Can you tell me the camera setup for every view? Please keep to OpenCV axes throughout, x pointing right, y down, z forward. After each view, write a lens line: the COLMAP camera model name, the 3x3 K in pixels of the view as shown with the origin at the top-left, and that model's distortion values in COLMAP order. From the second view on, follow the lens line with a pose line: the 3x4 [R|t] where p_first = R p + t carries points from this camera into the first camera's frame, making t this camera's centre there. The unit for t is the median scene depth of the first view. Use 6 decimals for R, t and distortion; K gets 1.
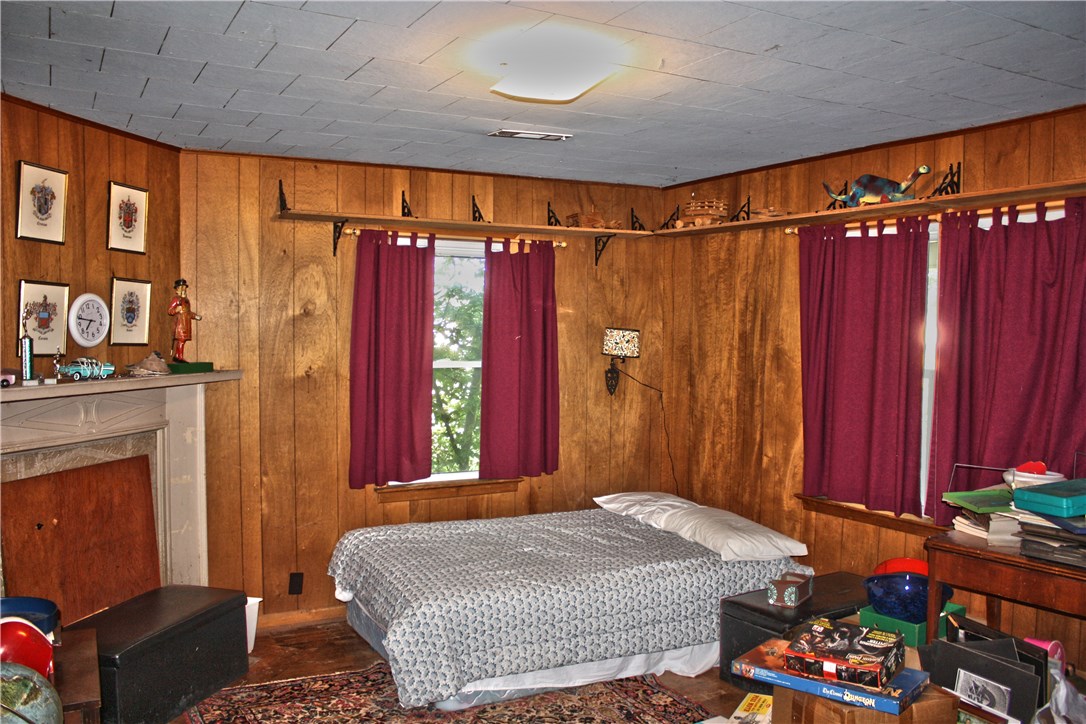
lens RADIAL K [[891.2, 0, 540.0], [0, 891.2, 367.9], [0, 0, 1]] dist [-0.174838, 0.143074]
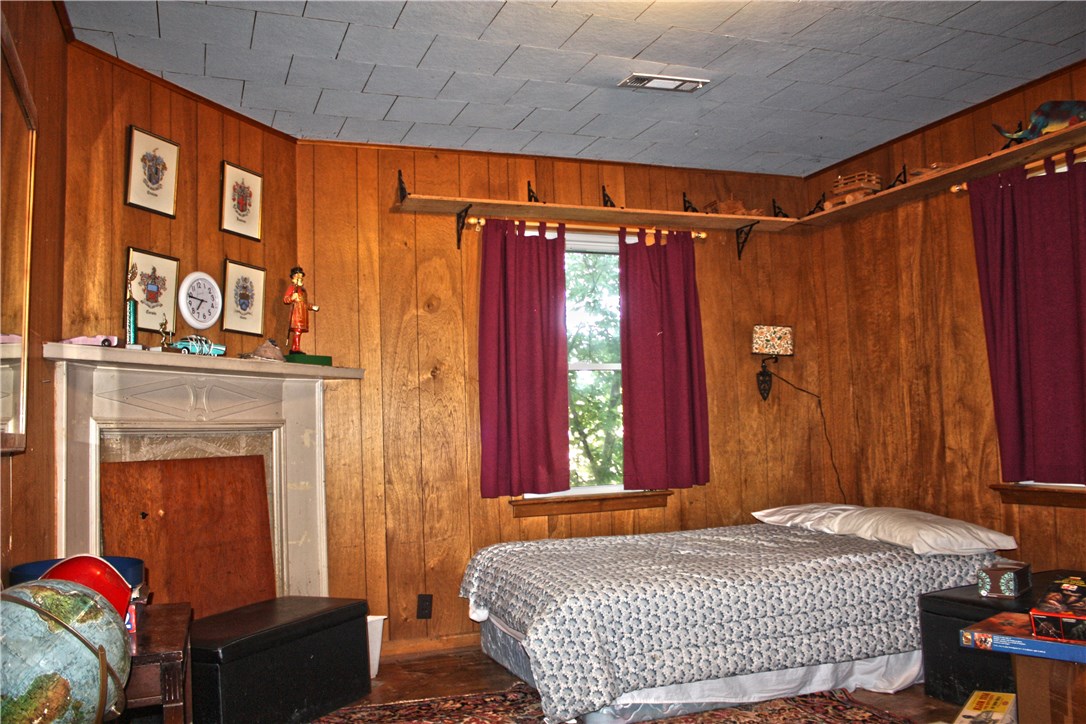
lens RADIAL K [[891.2, 0, 540.0], [0, 891.2, 367.9], [0, 0, 1]] dist [-0.174838, 0.143074]
pose [[0.988776, -0.051223, -0.140353, -0.024225], [0.035362, 0.992936, -0.113261, 0.121335], [0.145163, 0.107027, 0.983602, 0.109113]]
